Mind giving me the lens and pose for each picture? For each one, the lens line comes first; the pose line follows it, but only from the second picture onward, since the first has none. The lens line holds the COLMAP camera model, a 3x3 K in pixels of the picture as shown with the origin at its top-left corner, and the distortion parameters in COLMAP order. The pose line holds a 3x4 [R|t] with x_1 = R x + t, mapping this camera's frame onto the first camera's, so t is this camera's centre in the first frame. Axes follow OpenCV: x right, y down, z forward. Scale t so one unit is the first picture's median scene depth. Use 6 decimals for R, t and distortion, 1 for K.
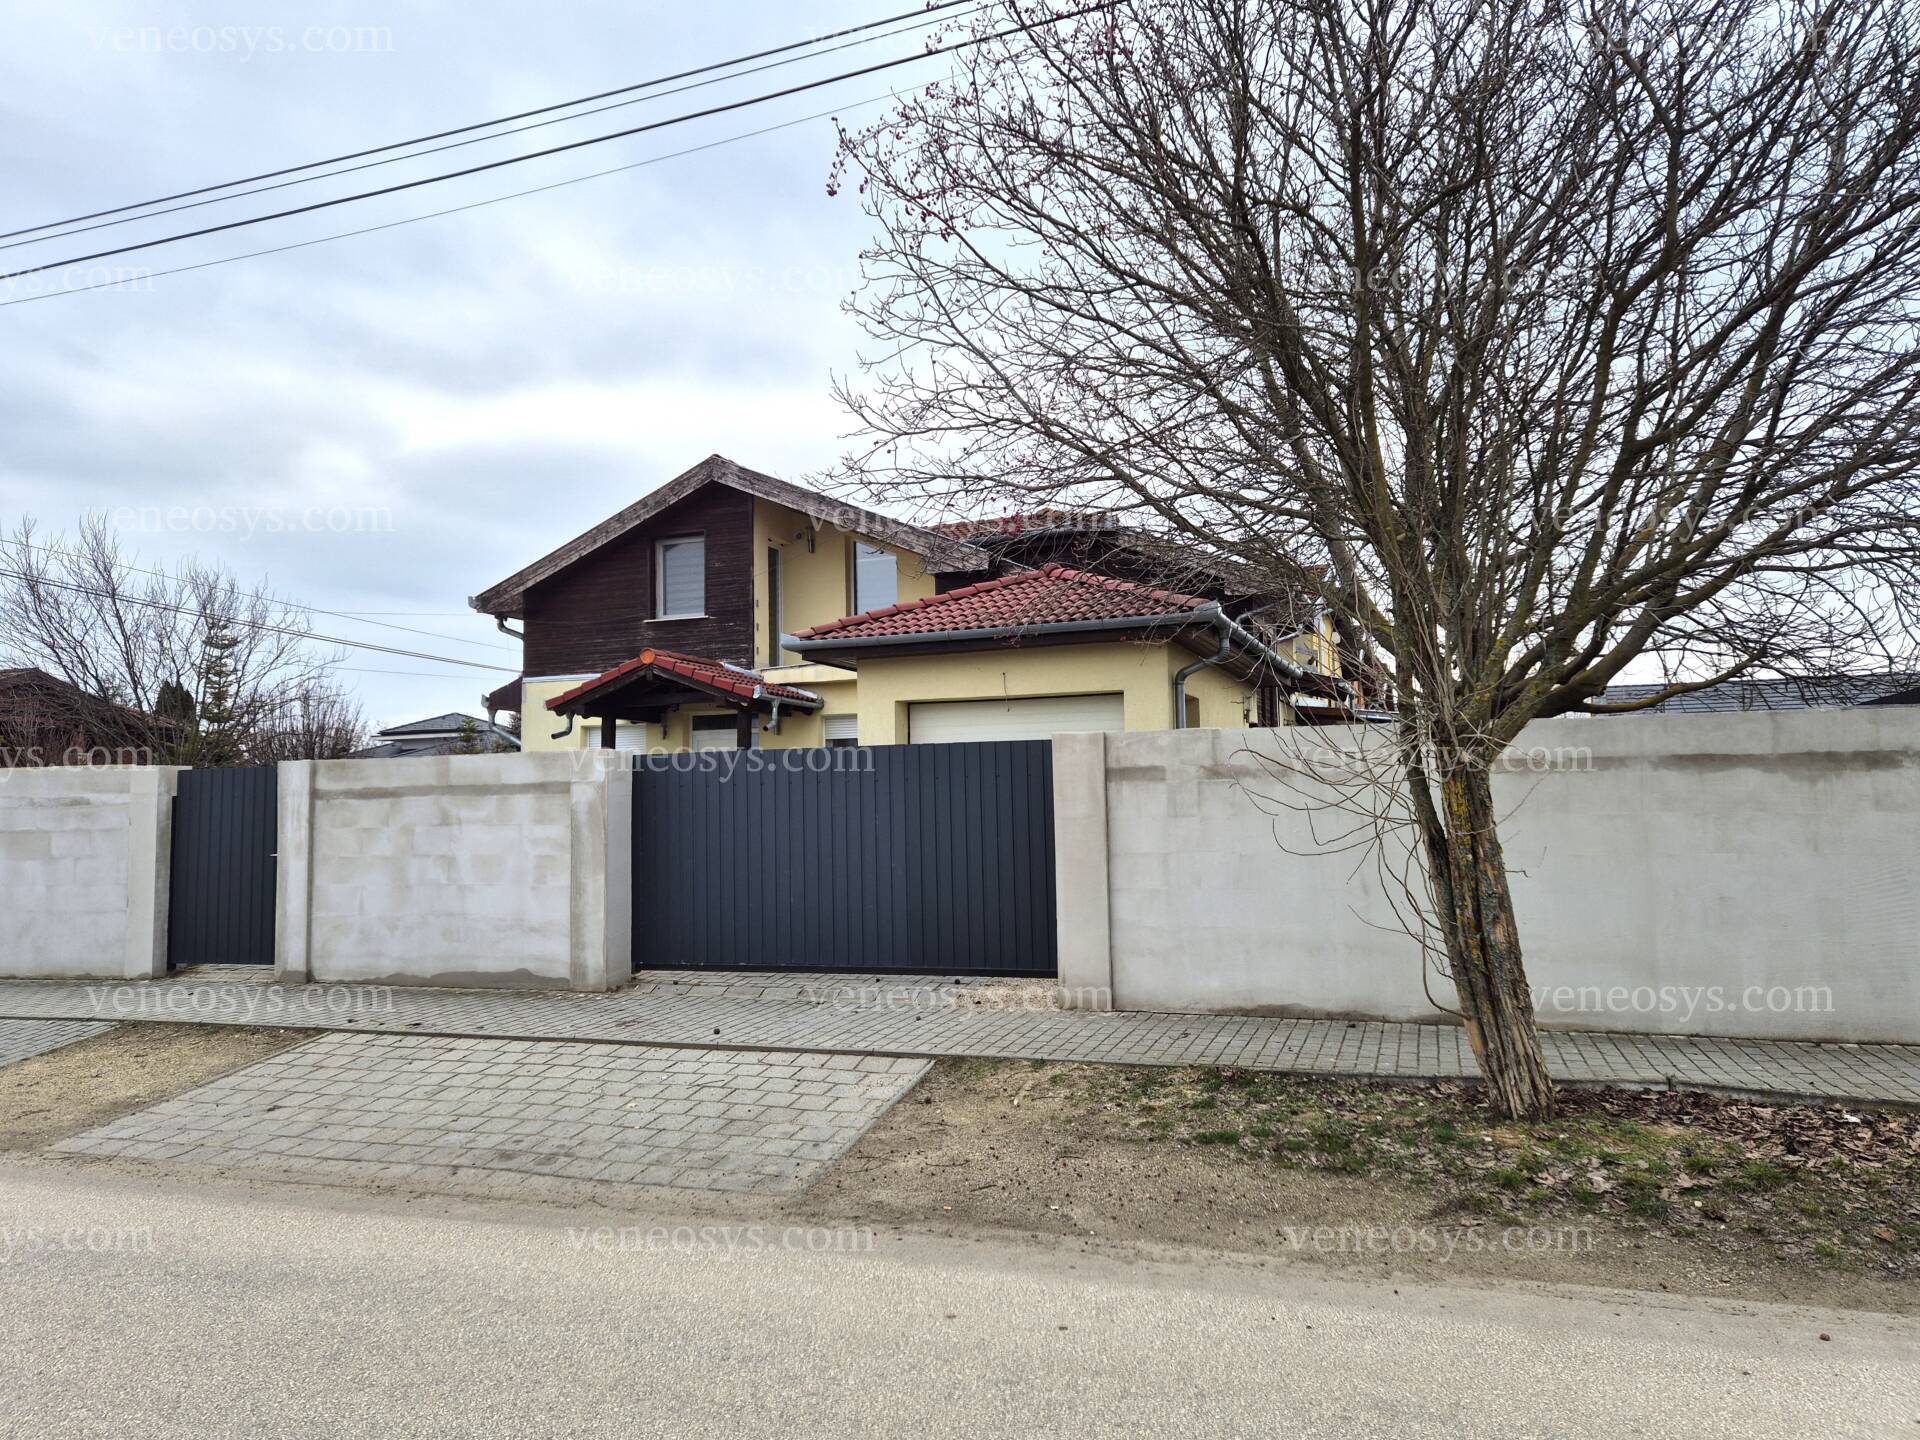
lens RADIAL K [[1367.4, 0, 960.2], [0, 1367.4, 719.9], [0, 0, 1]] dist [0.008831, 0.004326]
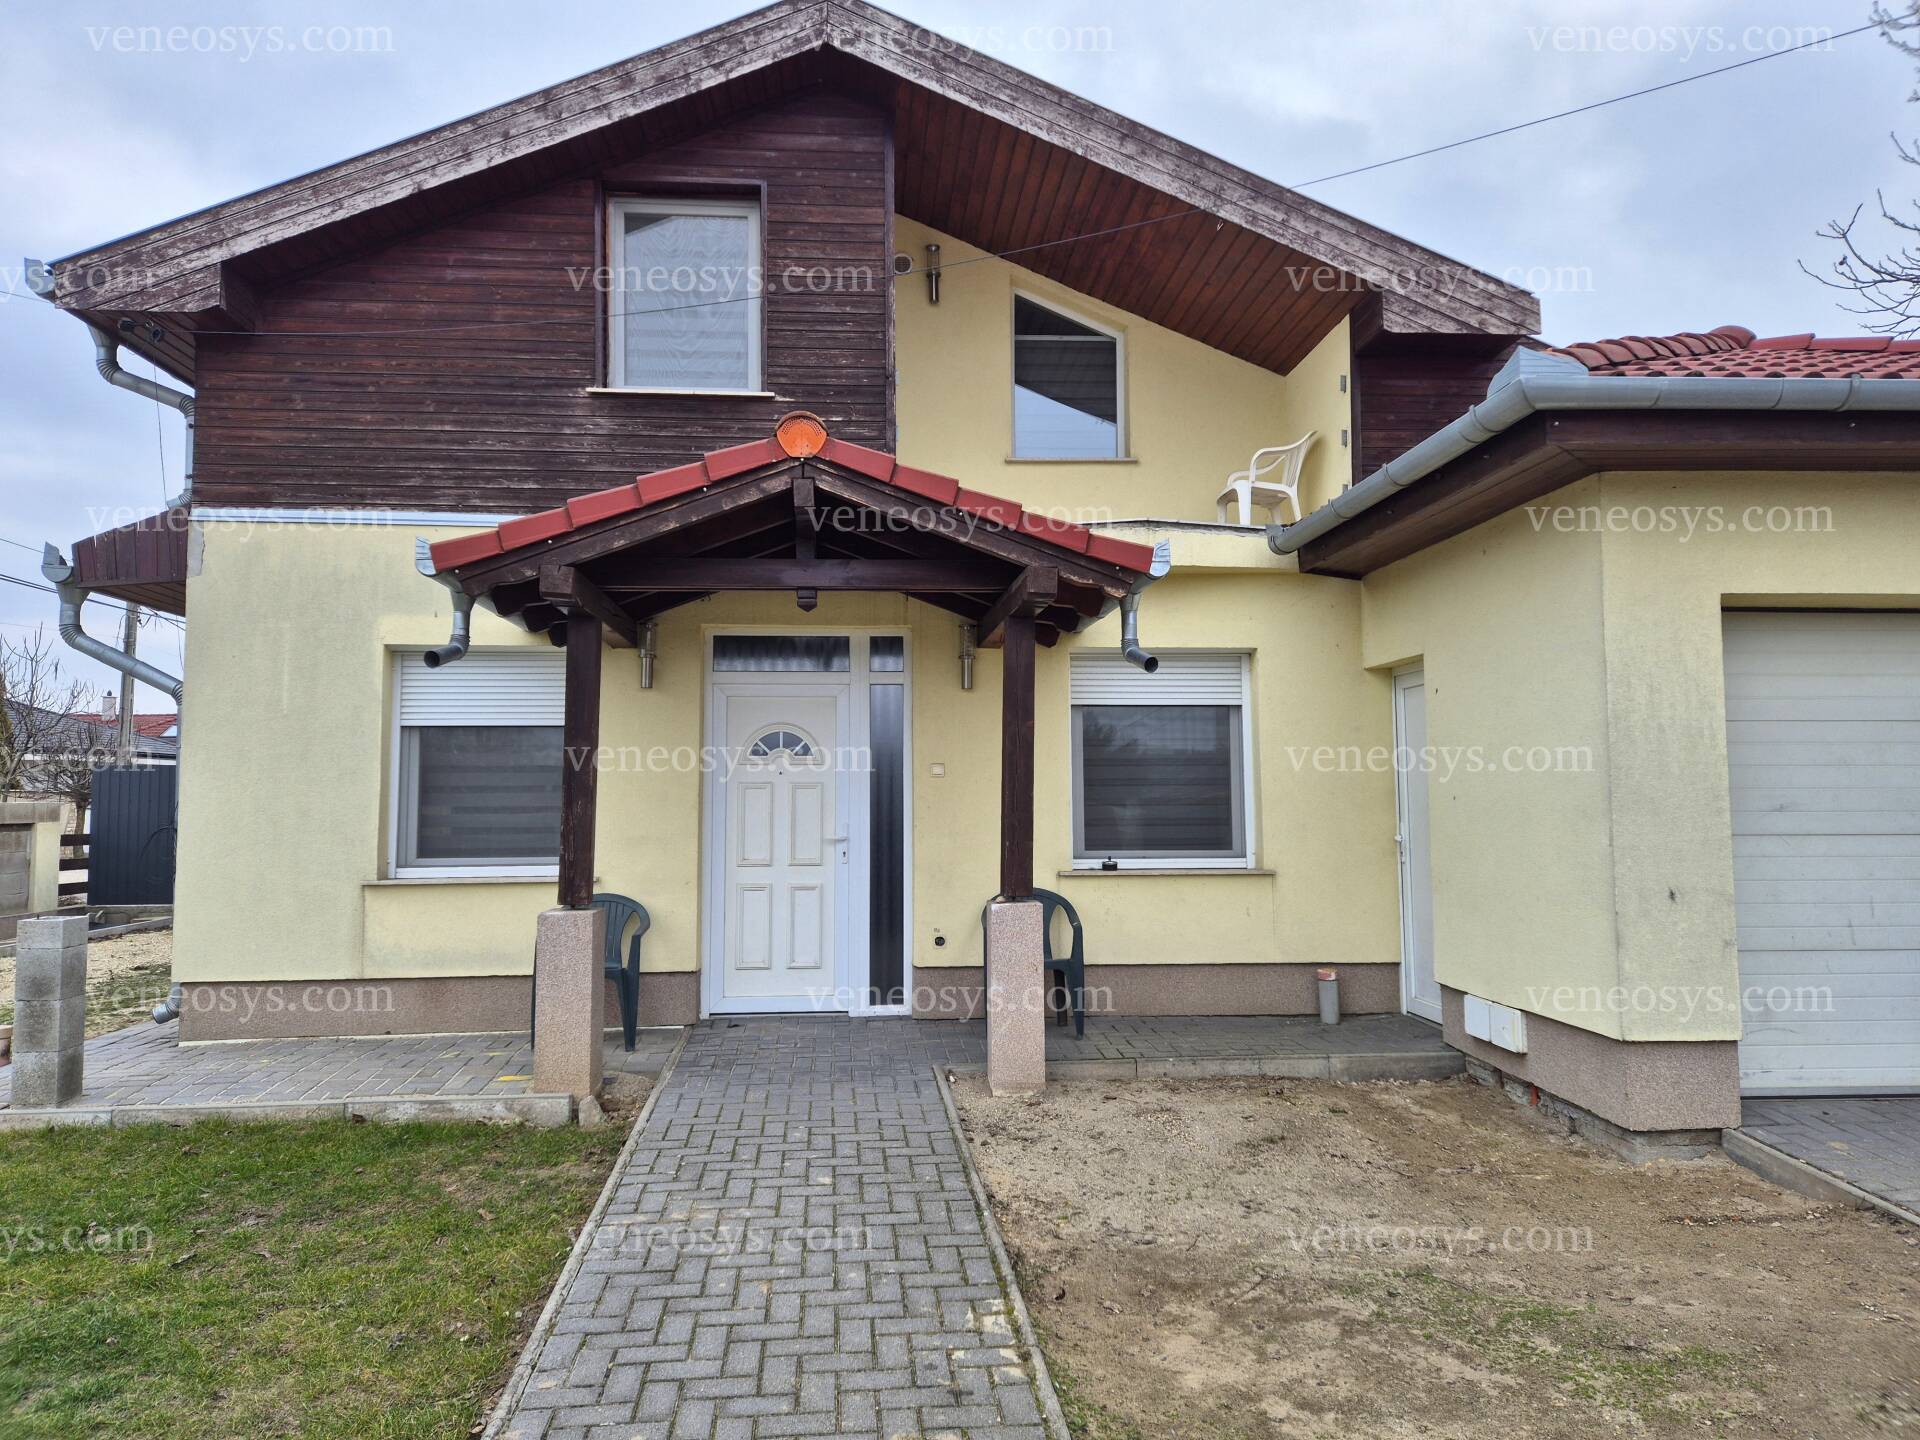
lens RADIAL K [[1367.4, 0, 960.8], [0, 1367.4, 714.1], [0, 0, 1]] dist [0.008831, 0.004326]
pose [[0.899390, 0.035776, 0.435680, -0.300441], [-0.032444, 0.999360, -0.015088, 0.023706], [-0.435941, -0.000565, 0.899975, 0.597335]]
